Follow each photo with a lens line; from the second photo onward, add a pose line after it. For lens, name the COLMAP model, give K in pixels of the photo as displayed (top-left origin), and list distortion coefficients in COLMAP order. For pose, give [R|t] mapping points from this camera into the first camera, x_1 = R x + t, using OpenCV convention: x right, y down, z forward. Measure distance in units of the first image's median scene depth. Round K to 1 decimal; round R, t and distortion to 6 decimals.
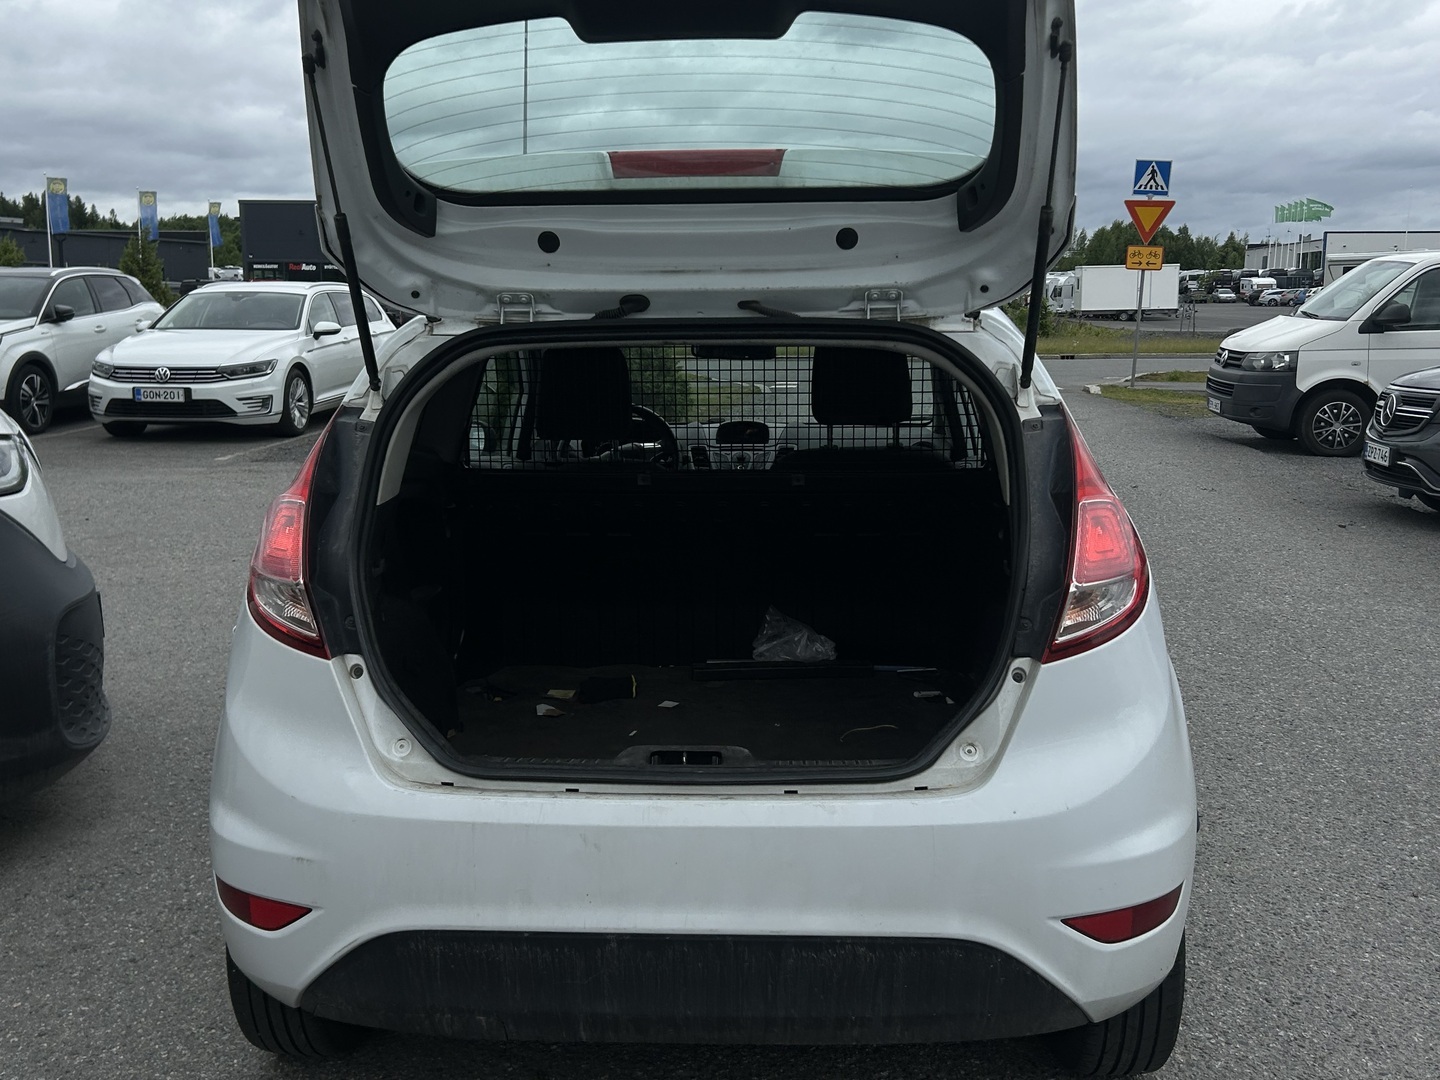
lens RADIAL K [[1431.4, 0, 726.1], [0, 1431.4, 541.5], [0, 0, 1]] dist [0.052257, 0.000000]
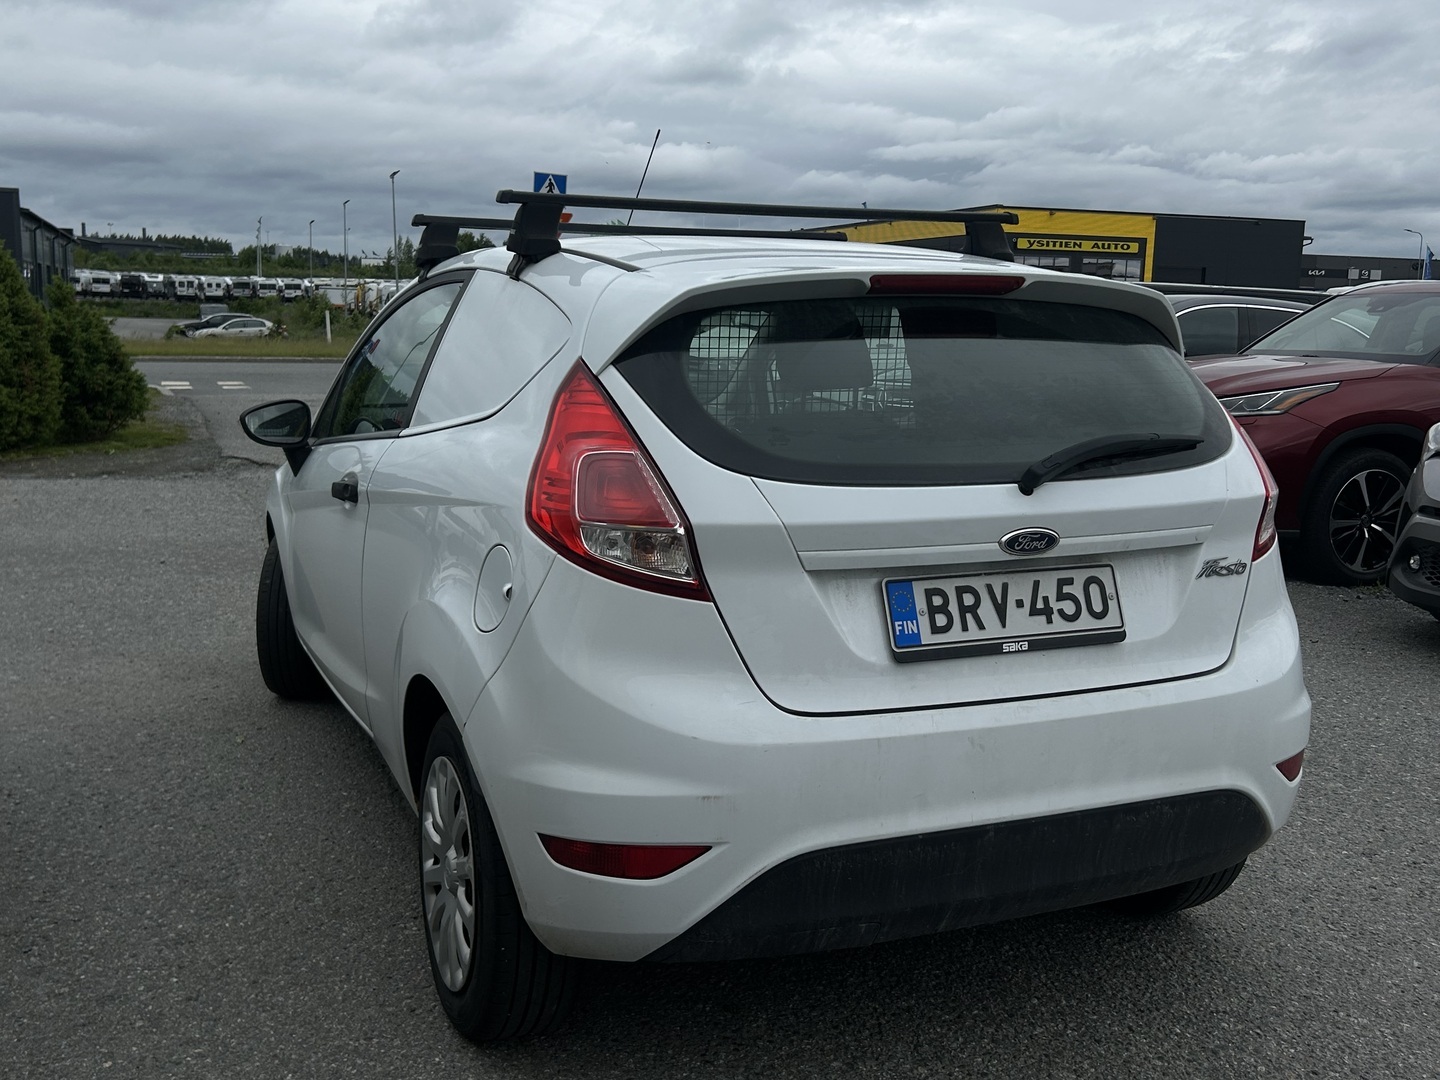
lens RADIAL K [[1431.4, 0, 733.7], [0, 1431.4, 535.2], [0, 0, 1]] dist [0.052257, 0.000000]
pose [[0.892781, -0.051176, 0.447574, -0.498928], [0.055528, 0.998451, 0.003401, 0.023611], [-0.447055, 0.021817, 0.894241, 0.060803]]
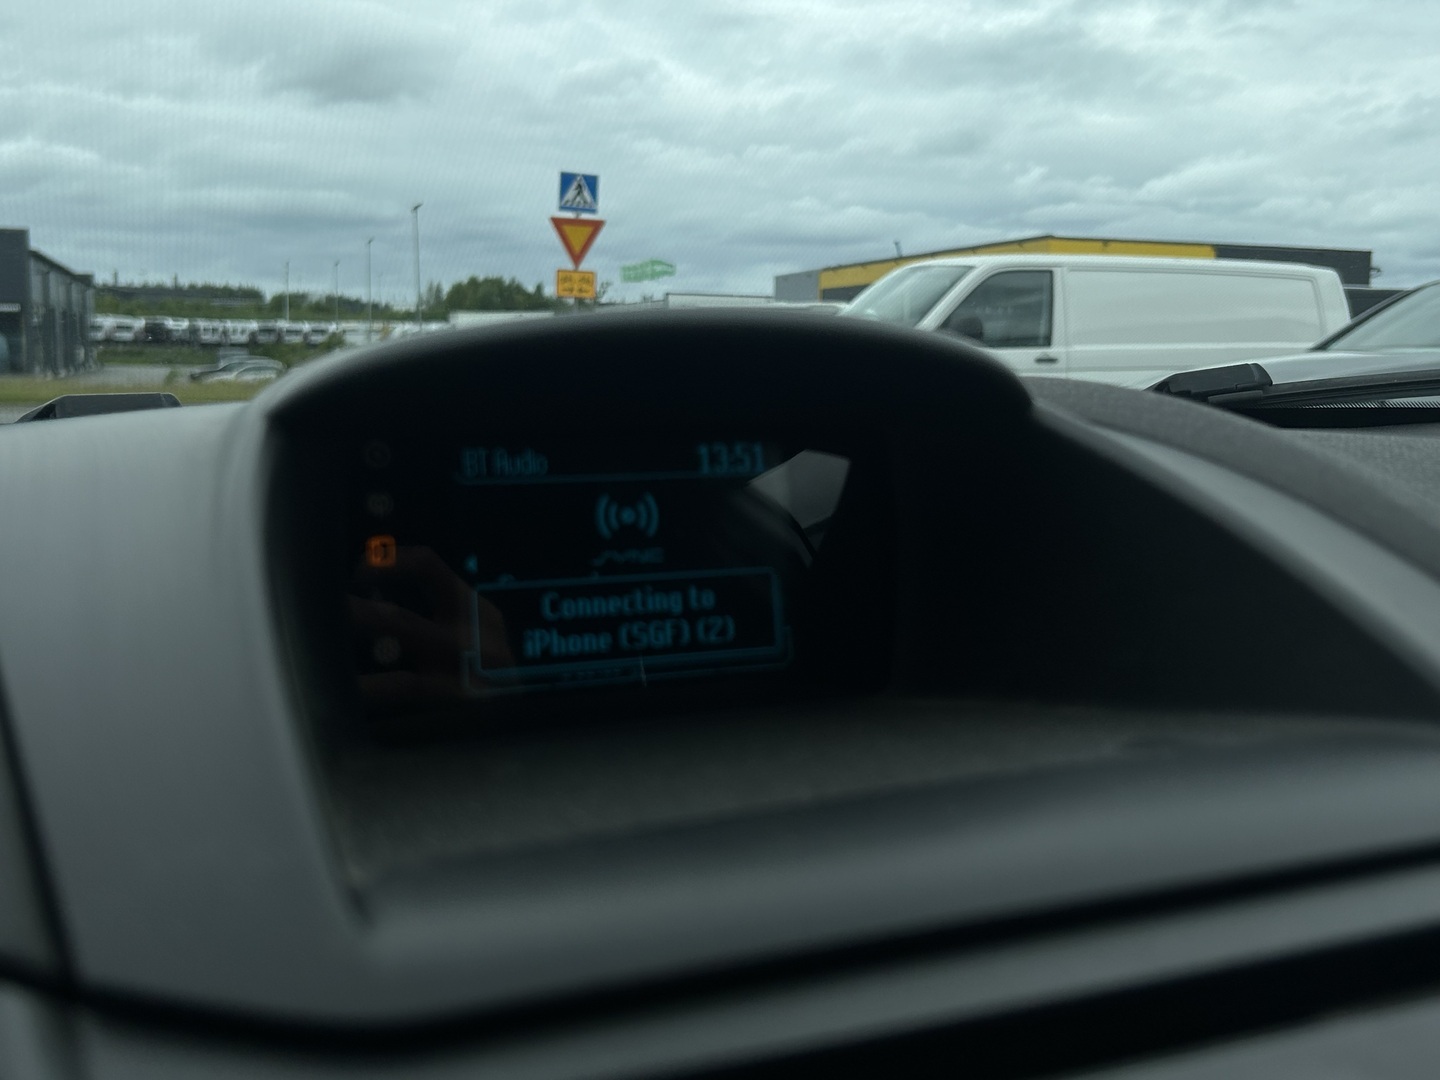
lens RADIAL K [[1431.4, 0, 711.6], [0, 1431.4, 545.4], [0, 0, 1]] dist [0.052257, 0.000000]
pose [[0.909007, -0.046203, 0.414213, -0.014237], [0.060858, 0.997898, -0.022248, -0.109142], [-0.412314, 0.045432, 0.909908, 1.370257]]
